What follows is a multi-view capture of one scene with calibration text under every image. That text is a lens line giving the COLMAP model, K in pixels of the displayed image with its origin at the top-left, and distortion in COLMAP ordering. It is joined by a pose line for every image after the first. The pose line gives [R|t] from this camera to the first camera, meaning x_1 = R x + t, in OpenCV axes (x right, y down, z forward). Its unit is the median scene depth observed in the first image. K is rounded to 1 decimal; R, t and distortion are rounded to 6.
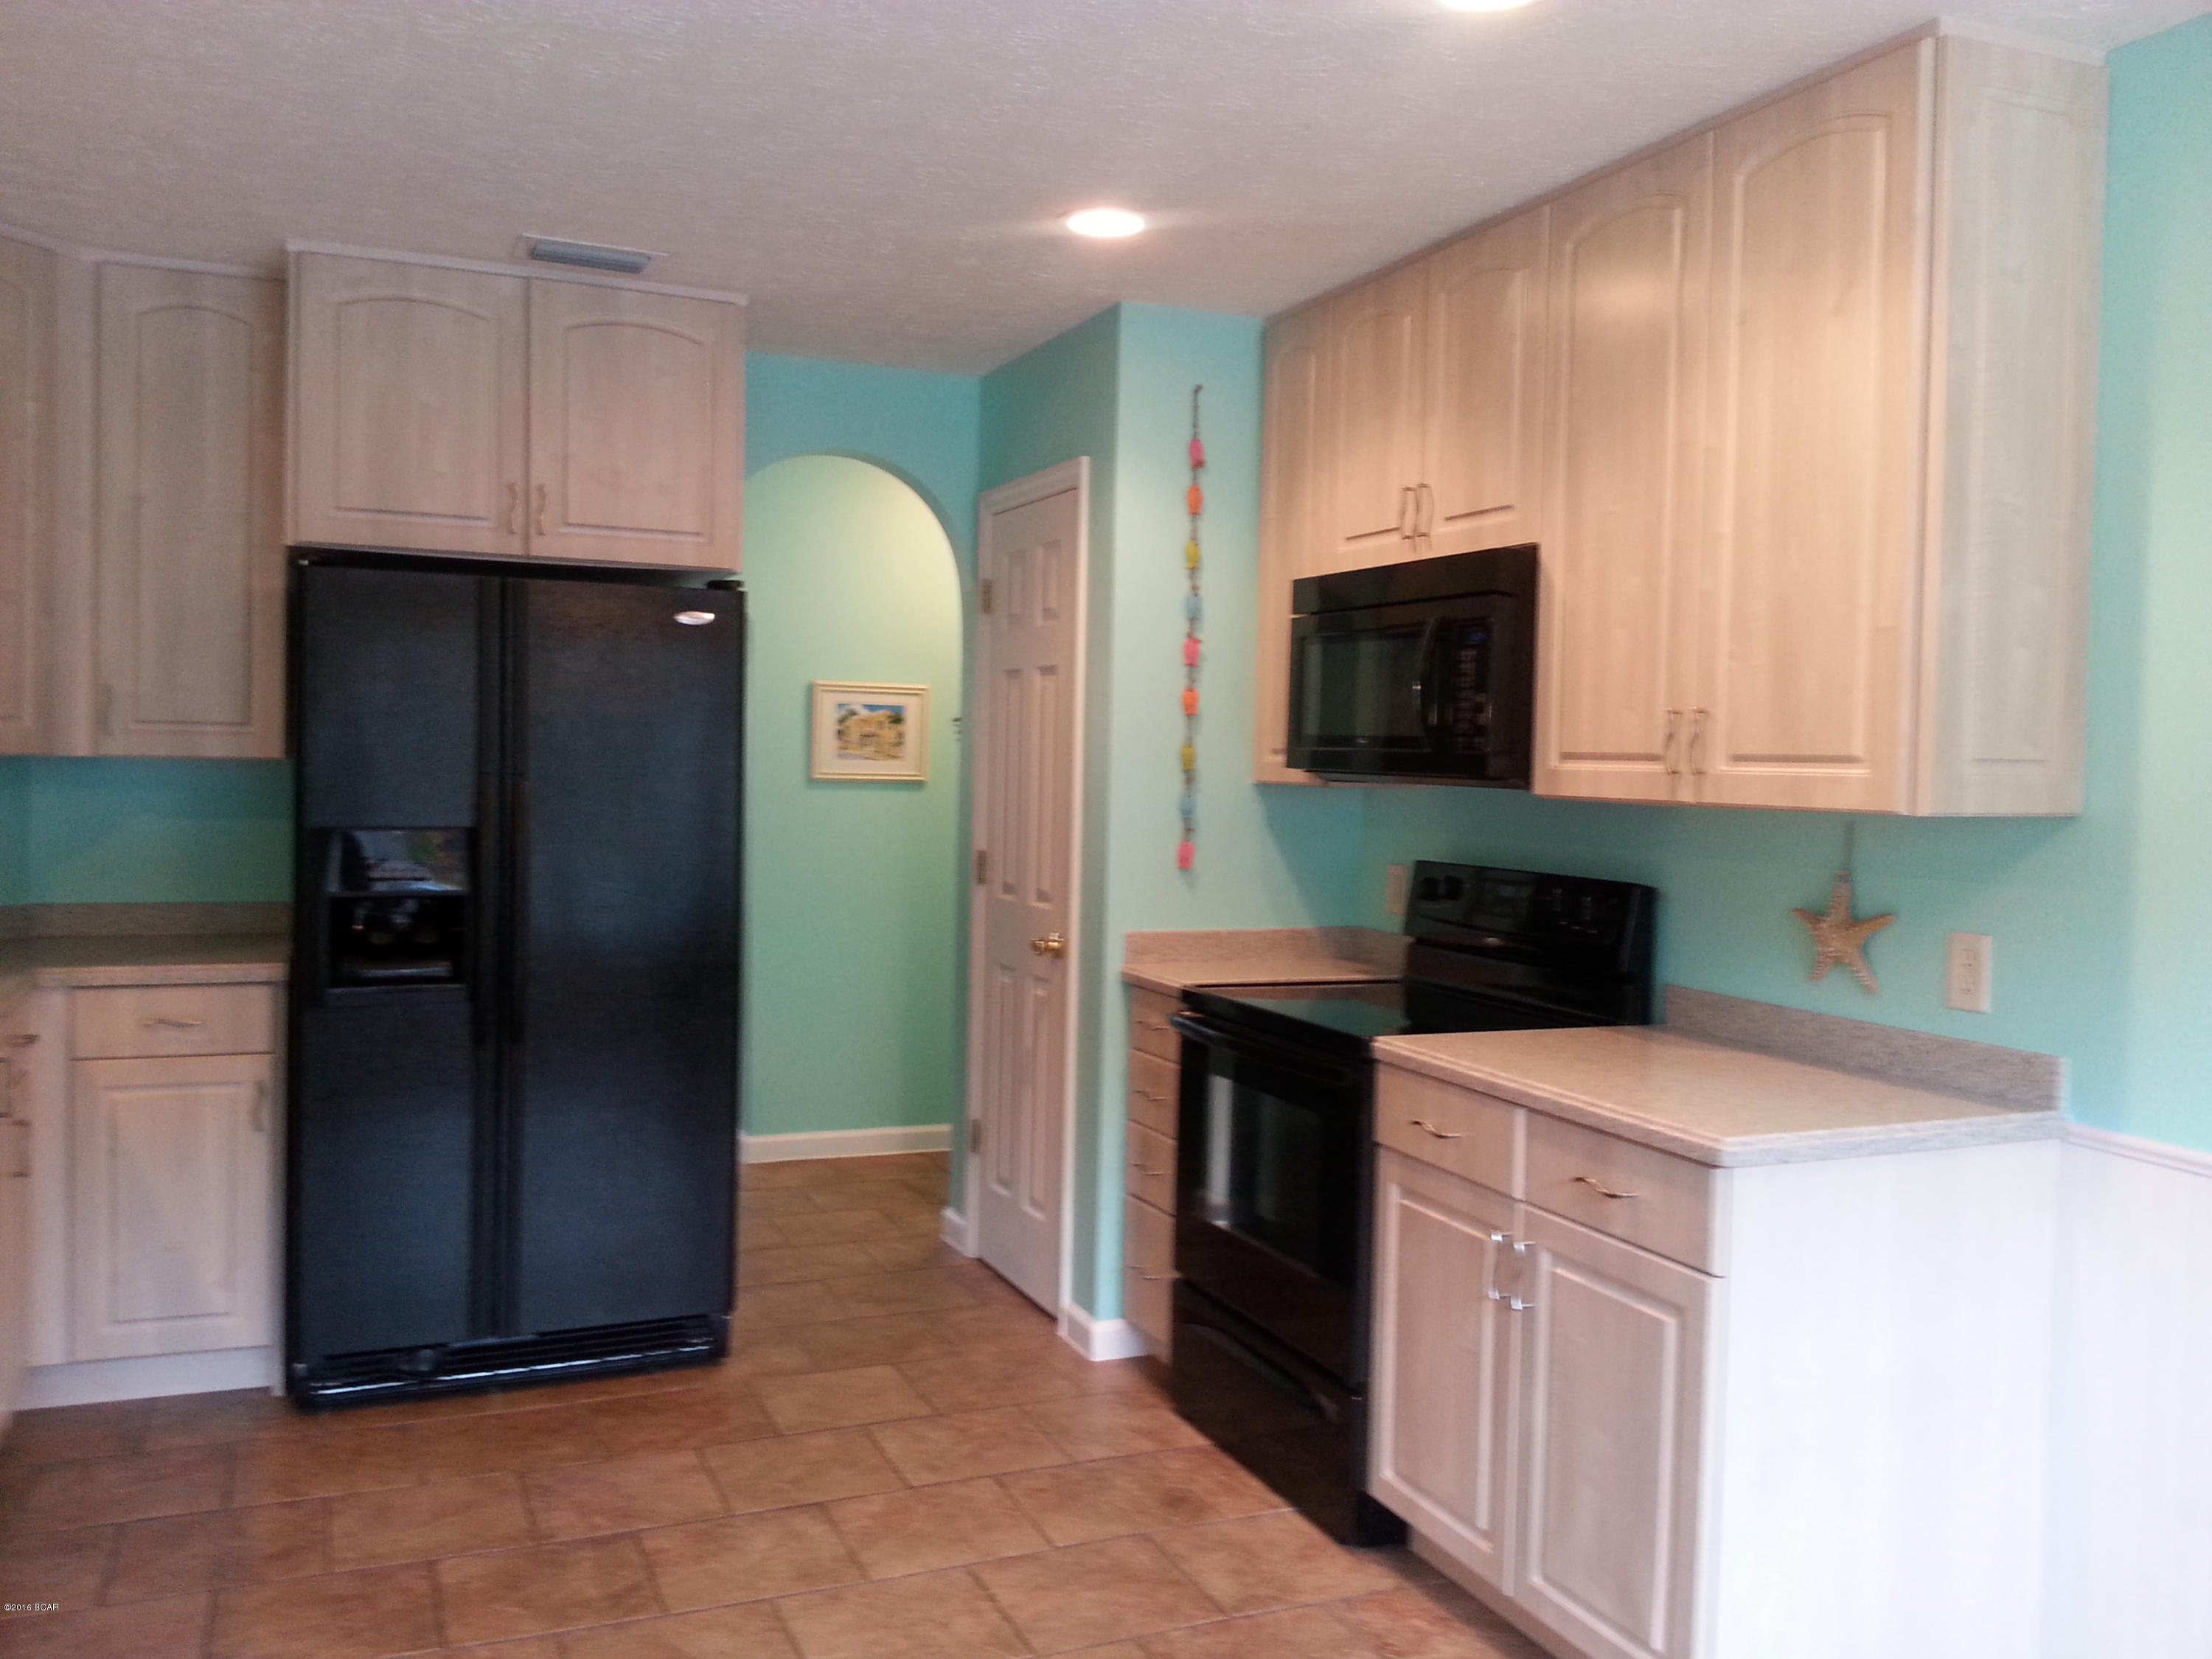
lens RADIAL K [[1797.6, 0, 1099.8], [0, 1797.6, 813.3], [0, 0, 1]] dist [0.113245, -0.220524]
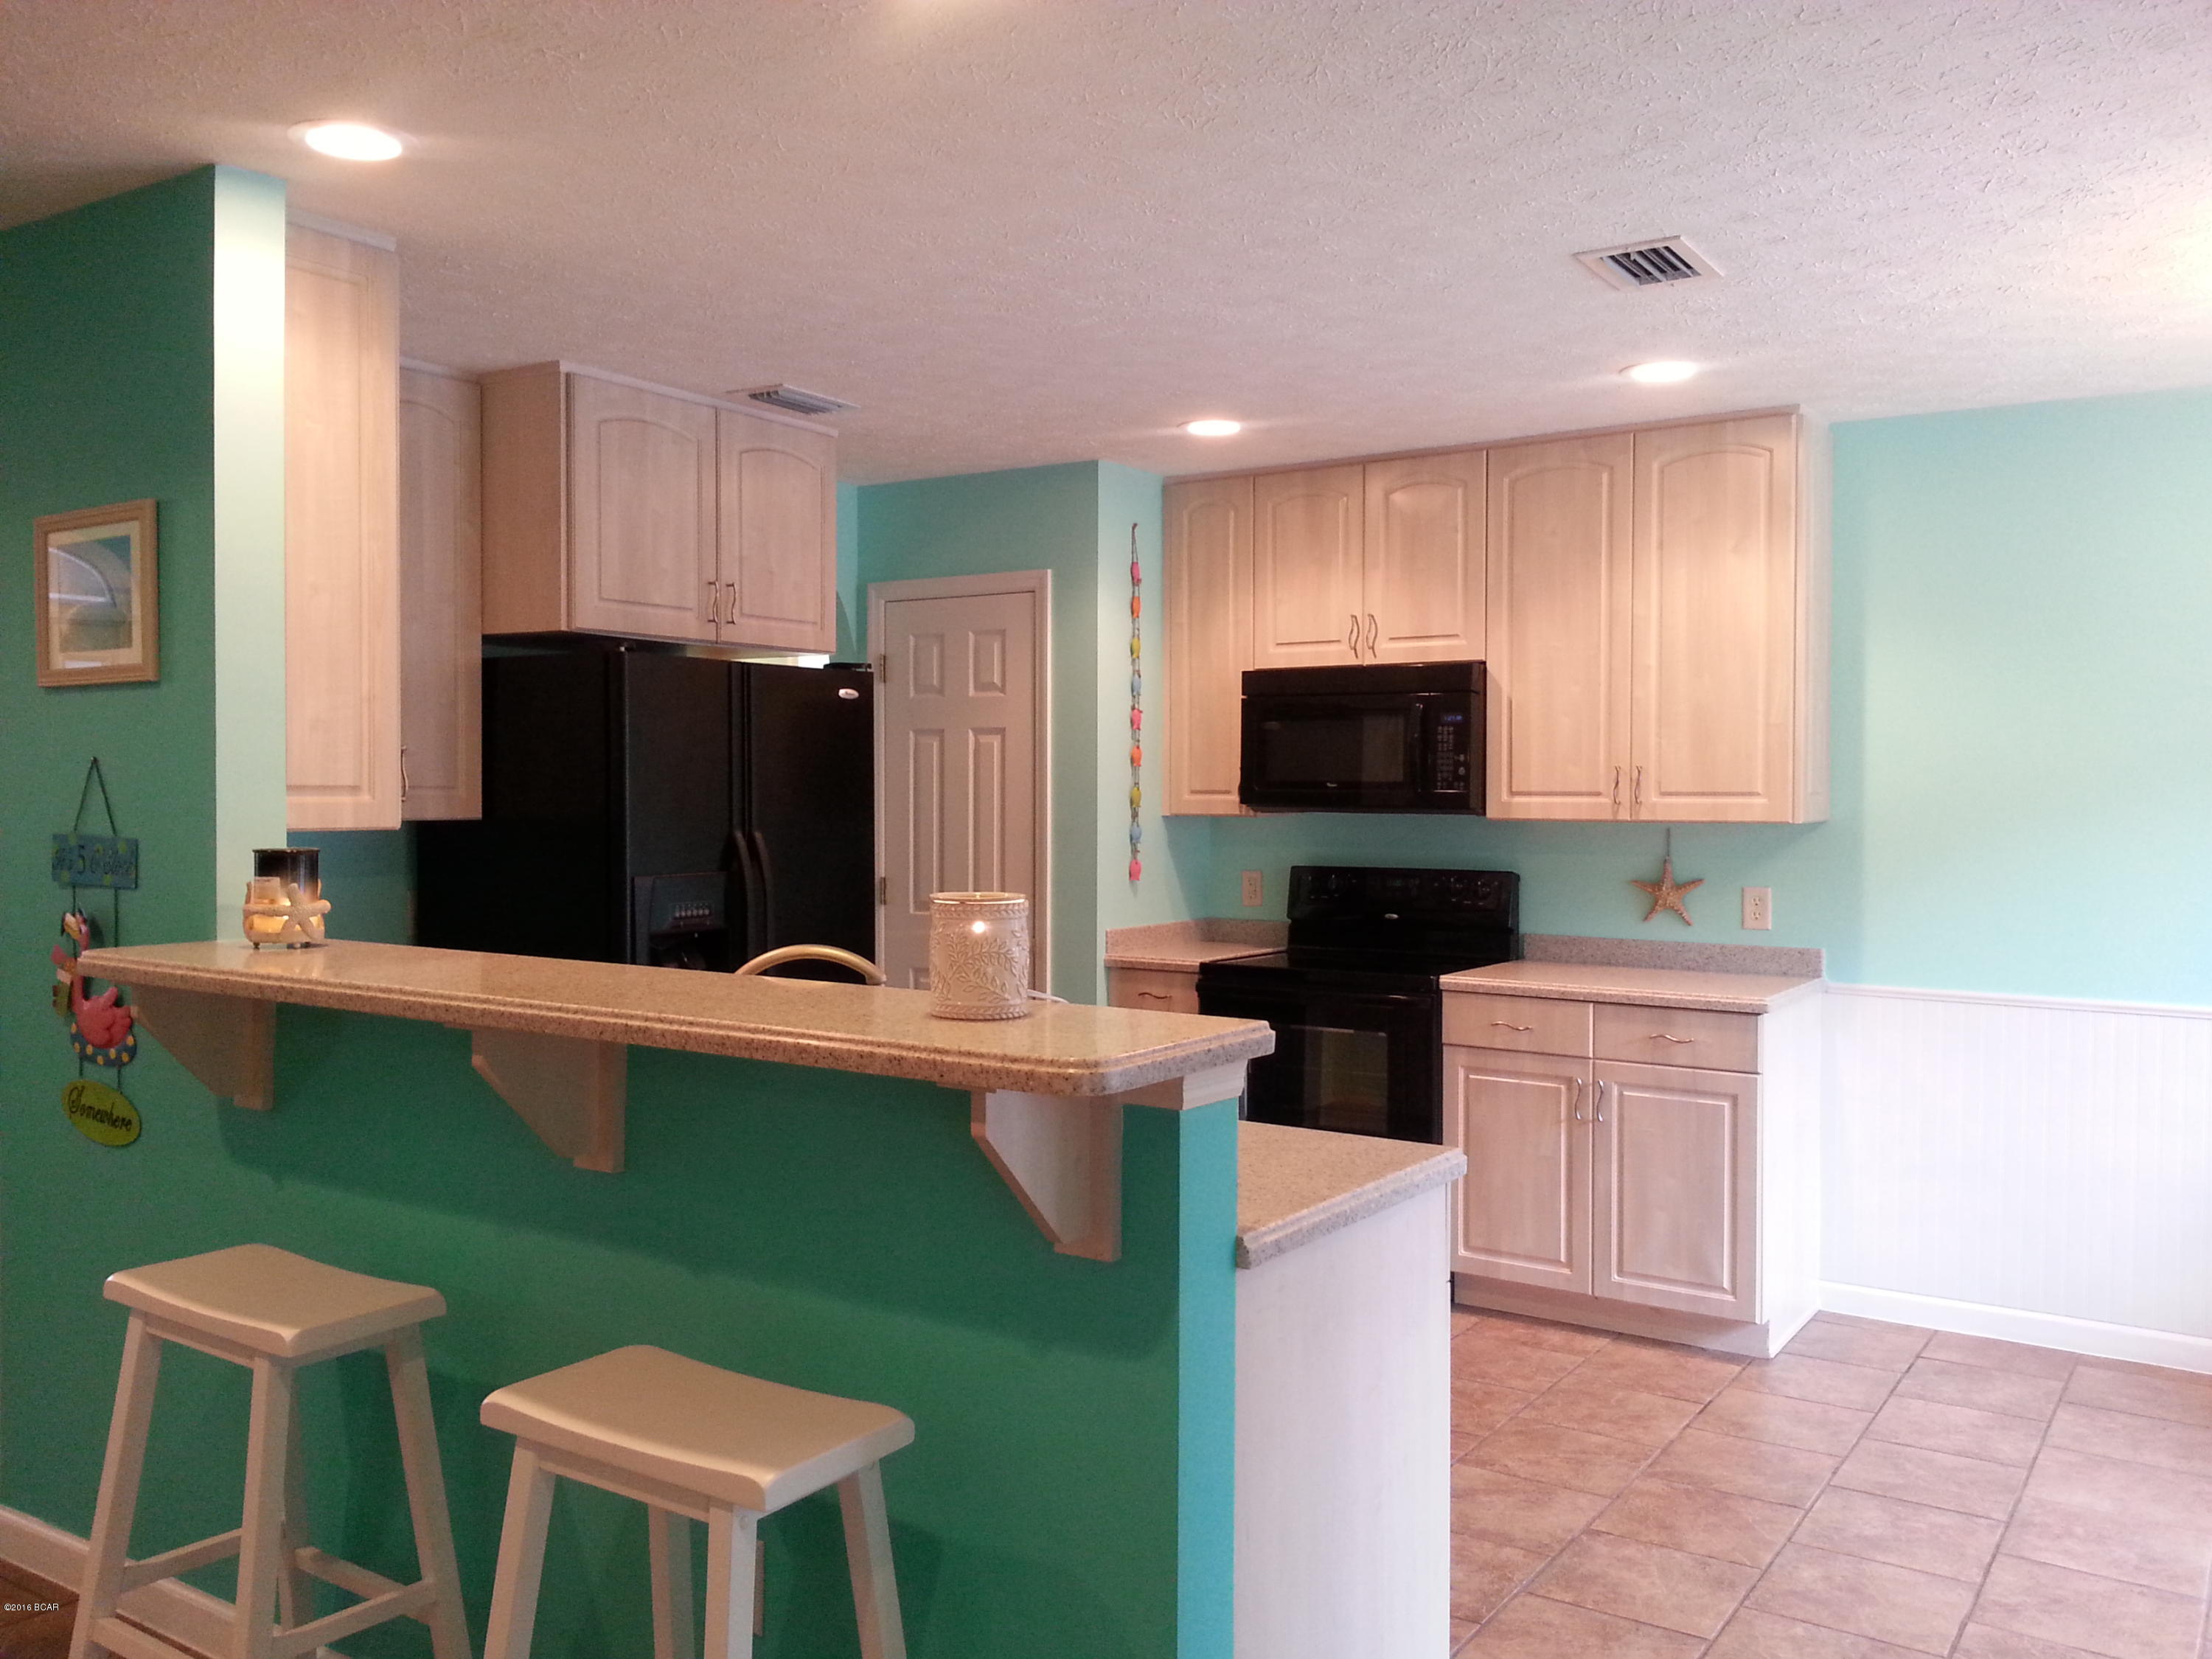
lens RADIAL K [[1797.6, 0, 1099.8], [0, 1797.6, 813.3], [0, 0, 1]] dist [0.113245, -0.220524]
pose [[0.839023, -0.027266, 0.543412, -0.784972], [0.033827, 0.999426, -0.002081, -0.019551], [-0.543043, 0.020128, 0.839464, -0.128064]]
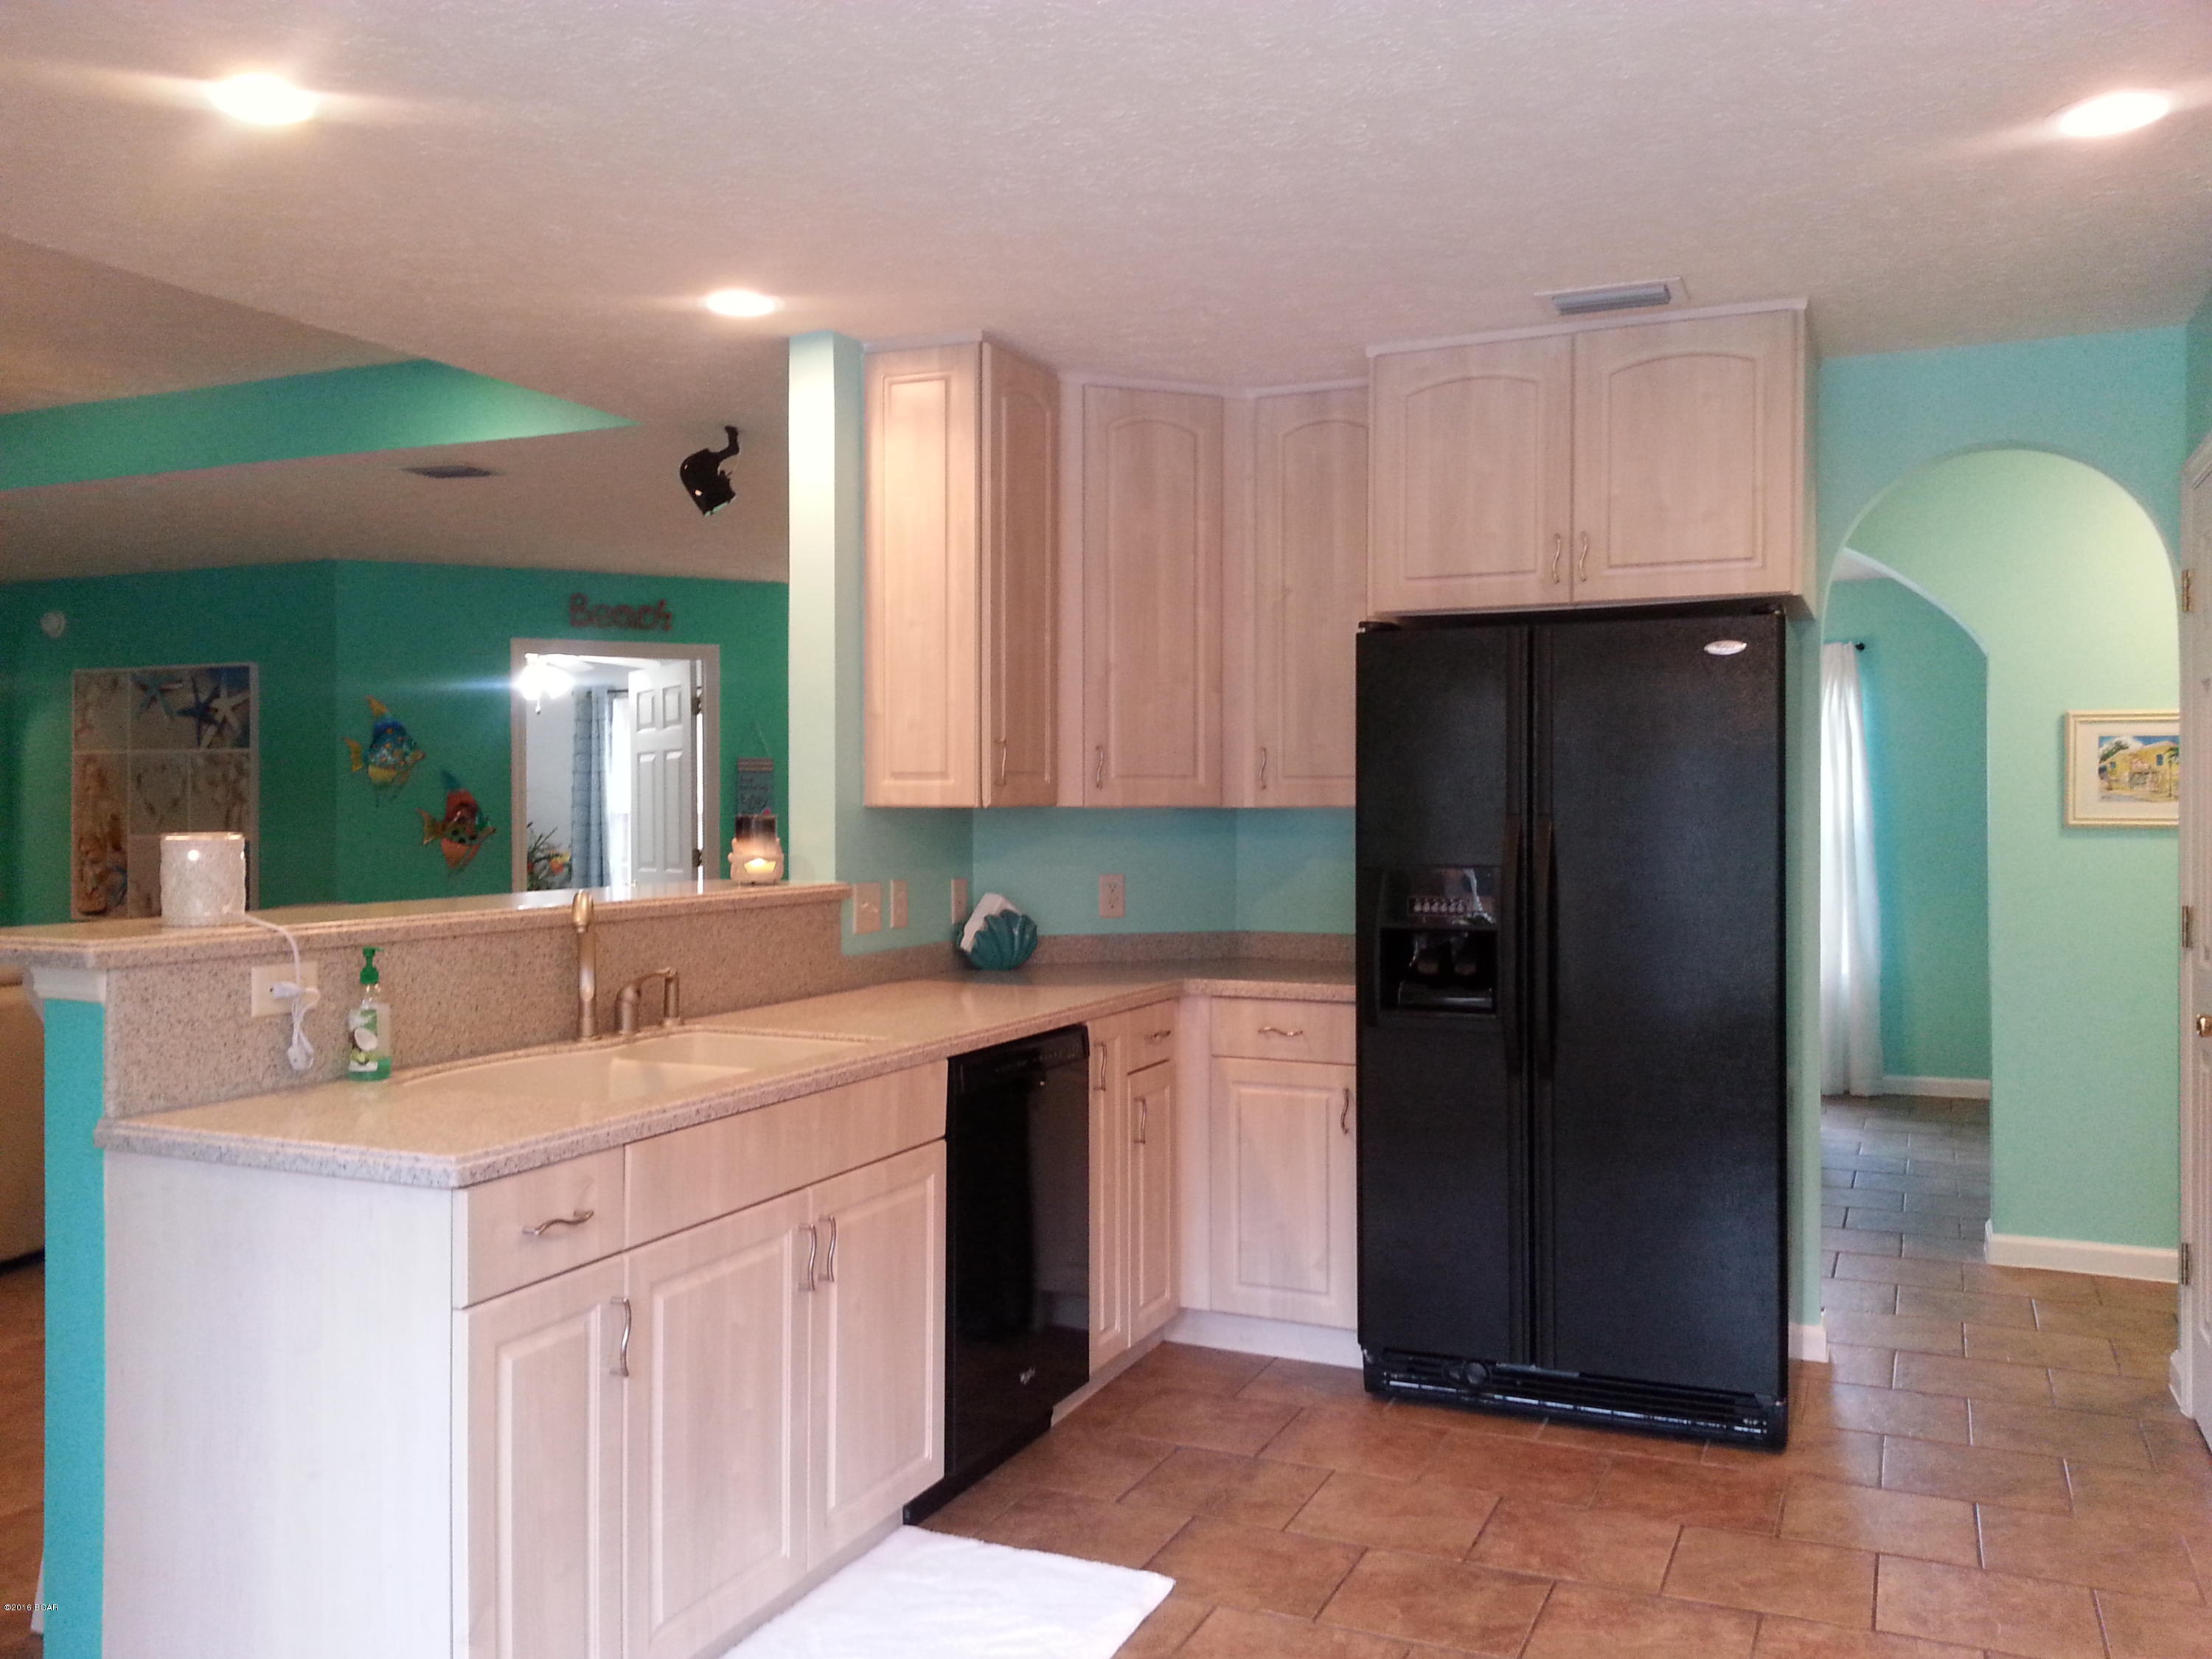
lens RADIAL K [[1781.8, 0, 1077.9], [0, 1781.8, 807.4], [0, 0, 1]] dist [0.092613, -0.157787]
pose [[0.677951, -0.021966, -0.734779, 0.248699], [-0.009849, 0.999192, -0.038958, 0.016724], [0.735041, 0.033649, 0.677187, 0.120081]]
